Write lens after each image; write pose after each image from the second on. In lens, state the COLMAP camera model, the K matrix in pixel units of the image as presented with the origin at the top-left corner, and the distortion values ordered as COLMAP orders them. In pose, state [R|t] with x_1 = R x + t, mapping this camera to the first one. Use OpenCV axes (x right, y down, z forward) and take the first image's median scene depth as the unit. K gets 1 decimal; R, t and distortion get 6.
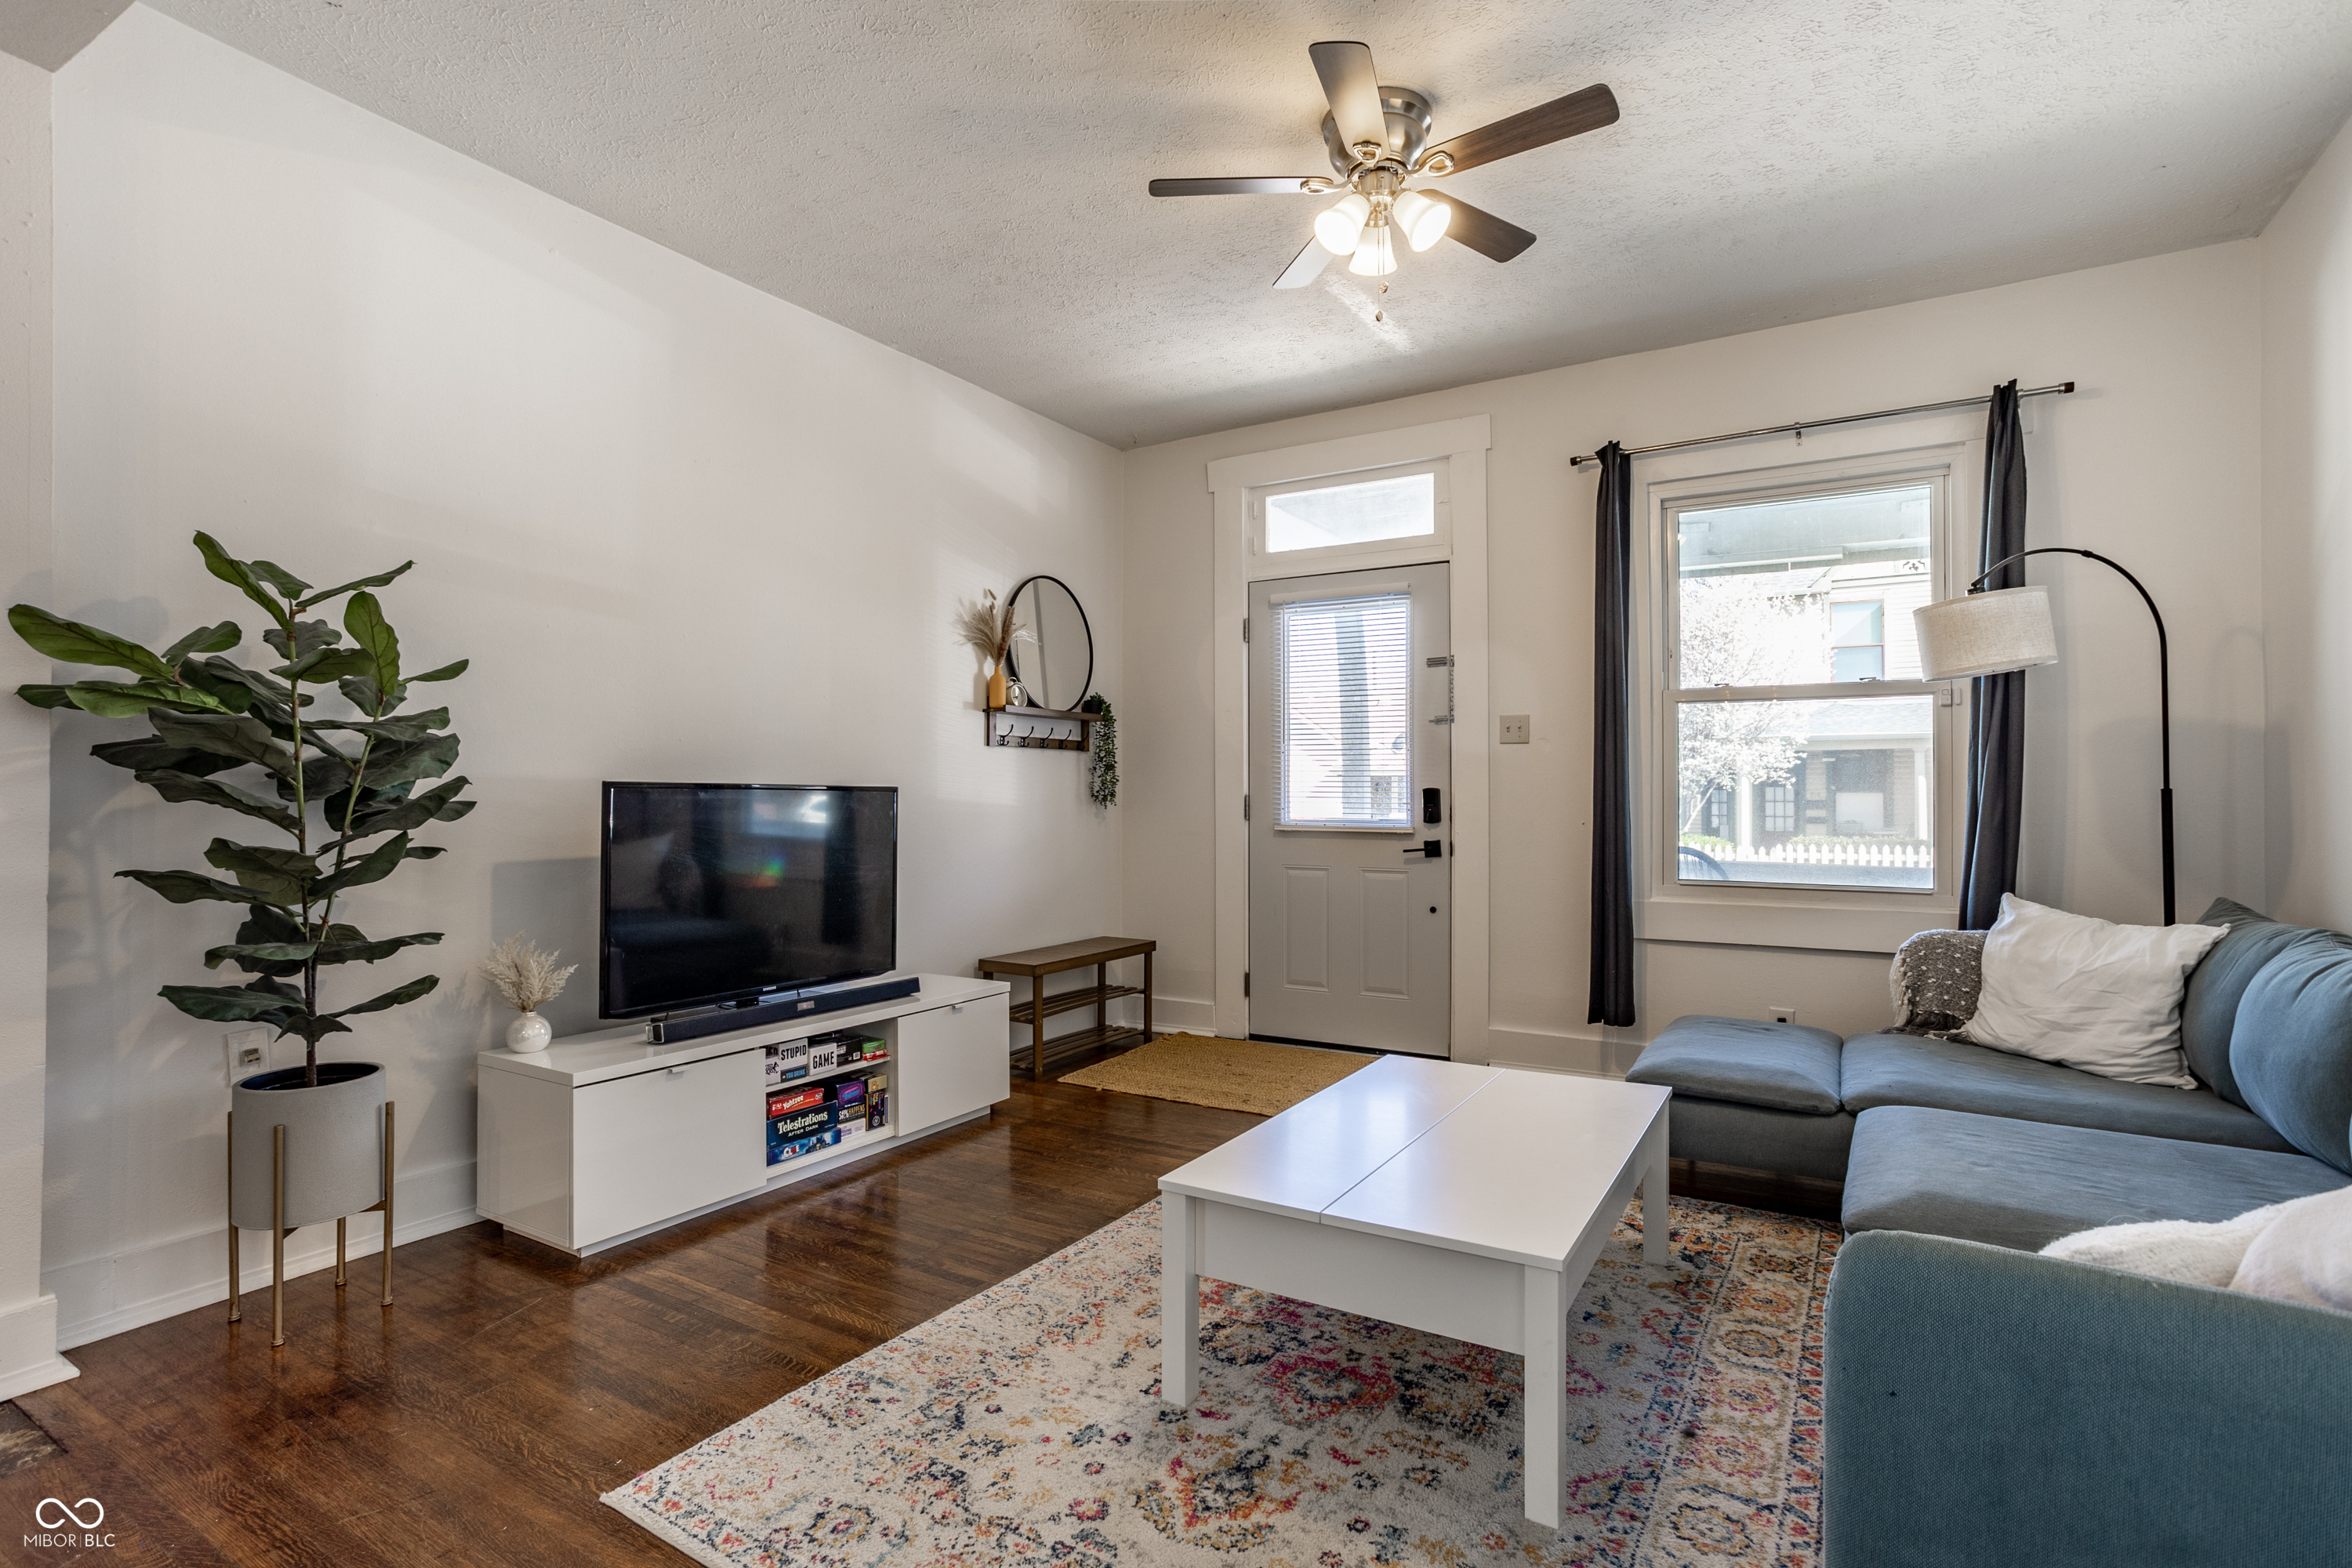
lens RADIAL K [[1125.5, 0, 1172.8], [0, 1125.5, 792.3], [0, 0, 1]] dist [-0.039593, 0.020790]
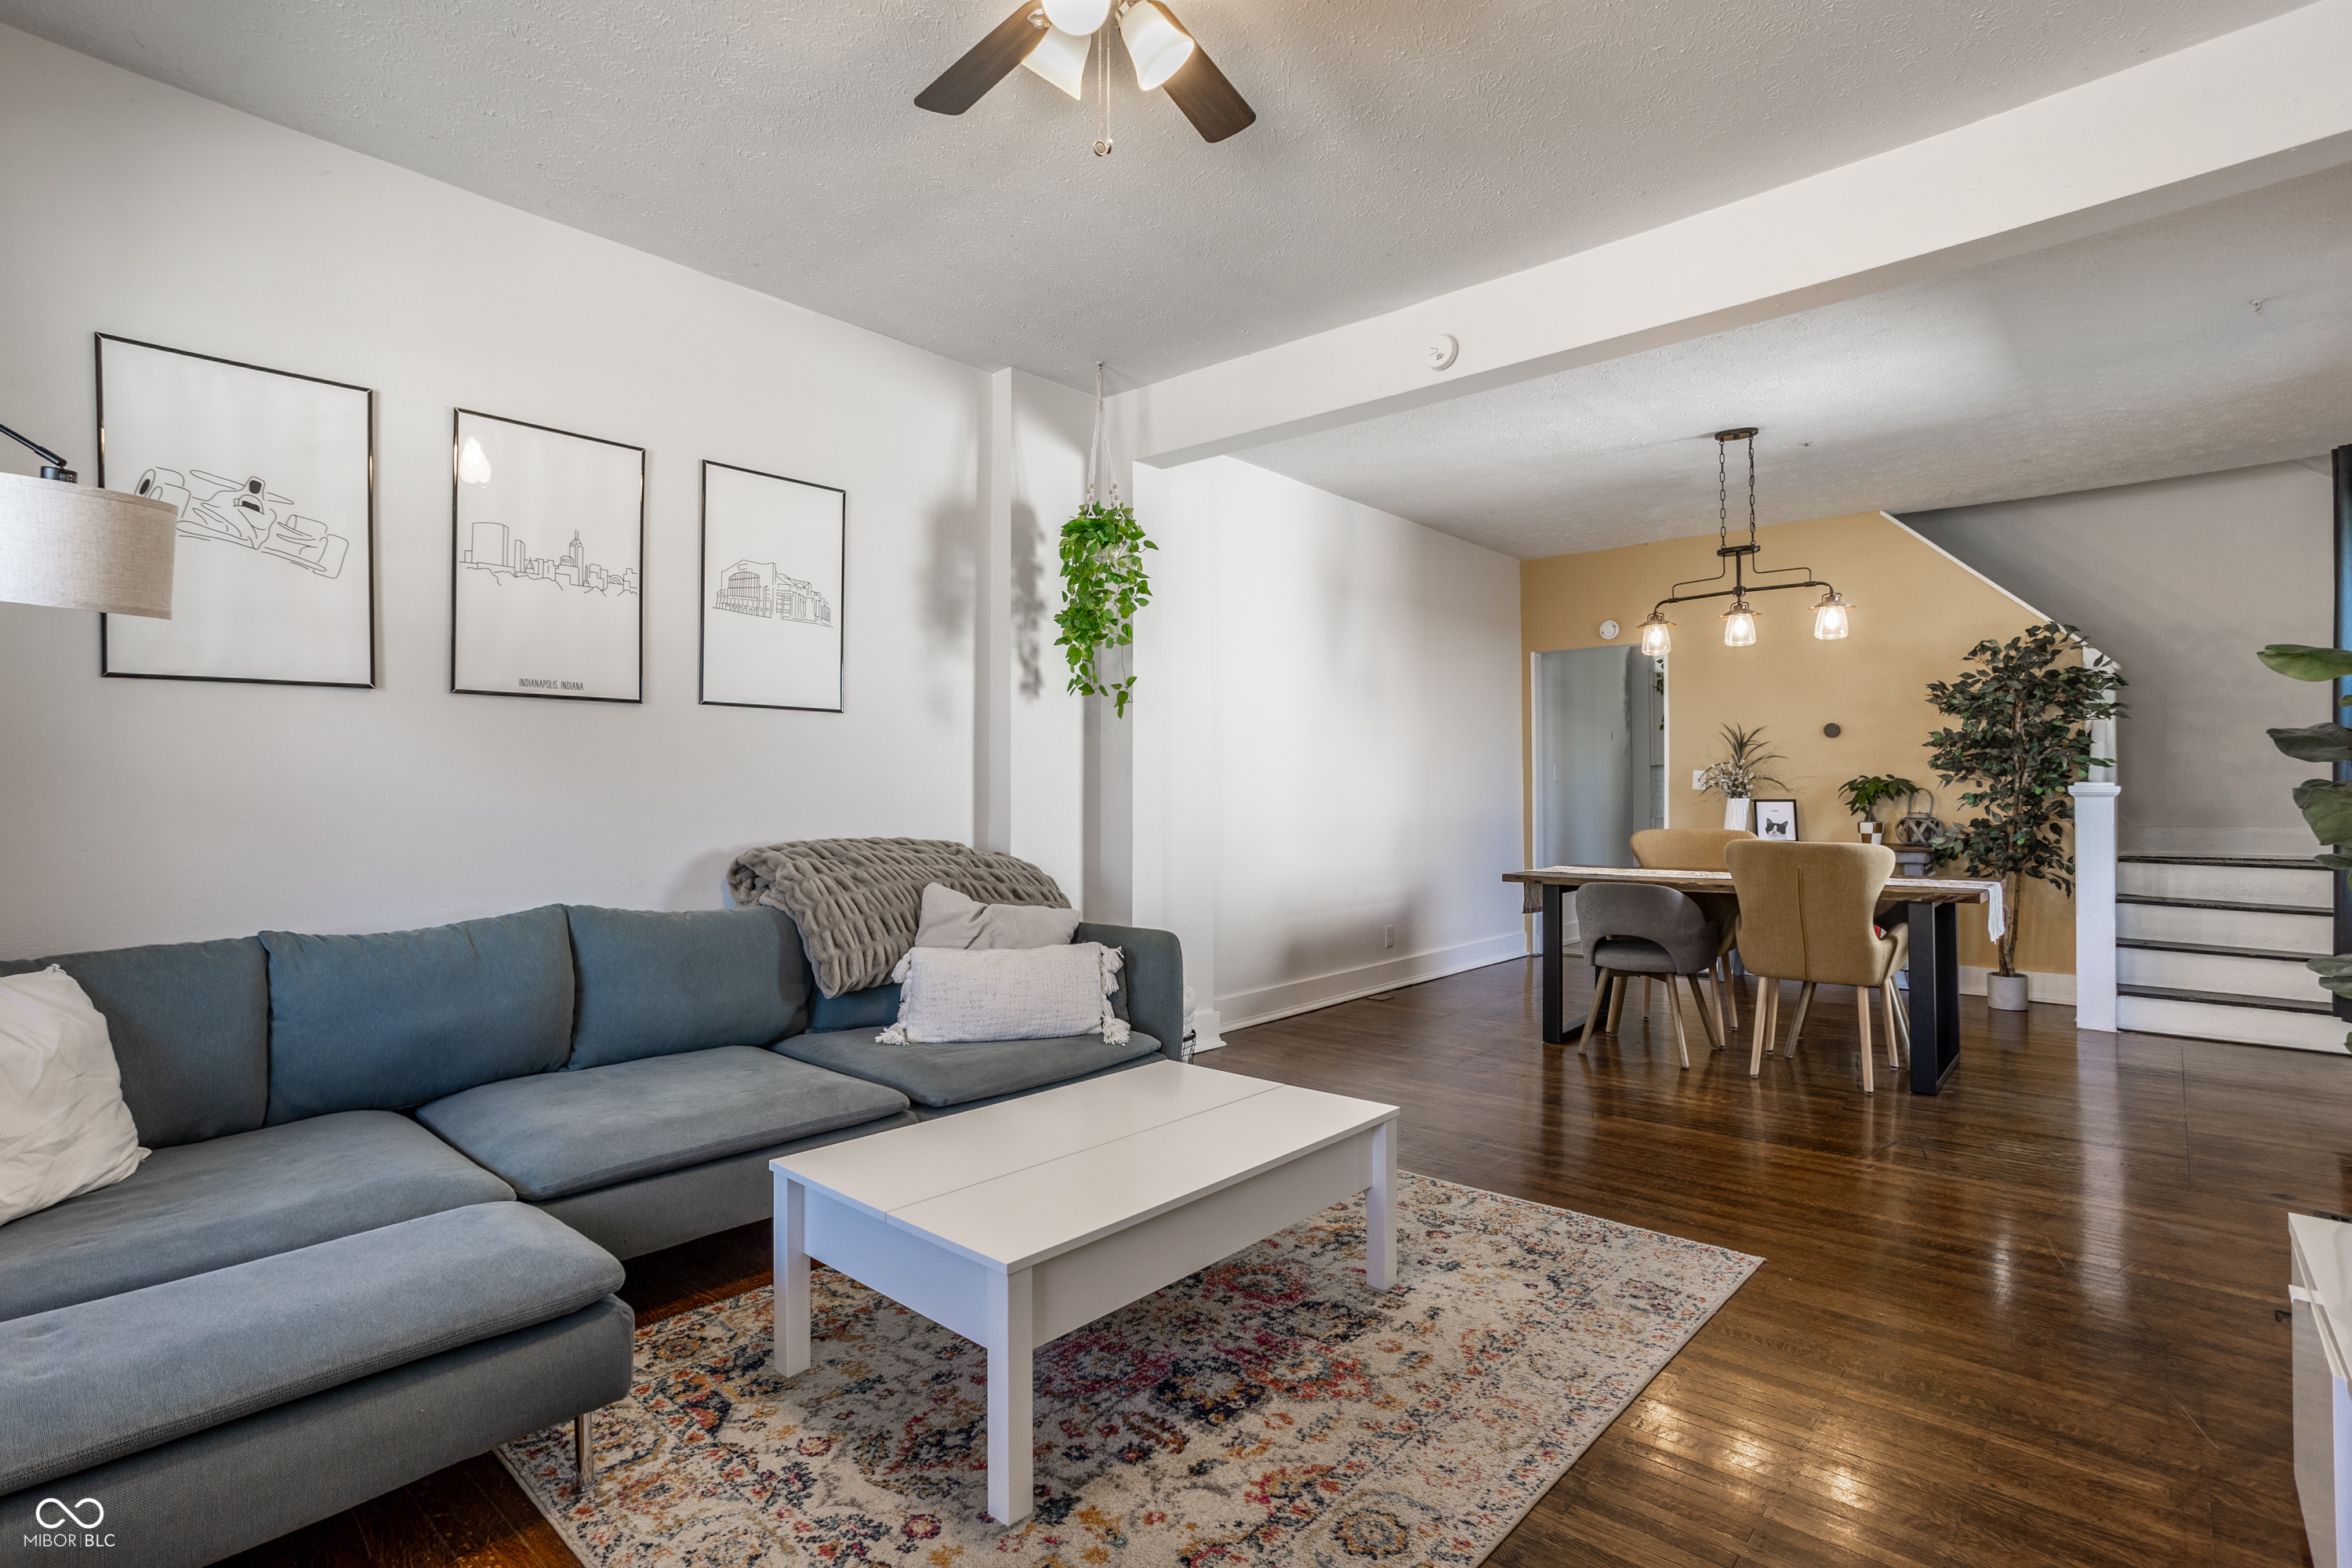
lens RADIAL K [[1125.5, 0, 1166.7], [0, 1125.5, 783.5], [0, 0, 1]] dist [-0.039593, 0.020790]
pose [[-0.983530, 0.006154, 0.180638, 0.004355], [0.001908, 0.999718, -0.023674, 0.003386], [-0.180732, -0.022939, -0.983265, 0.700241]]
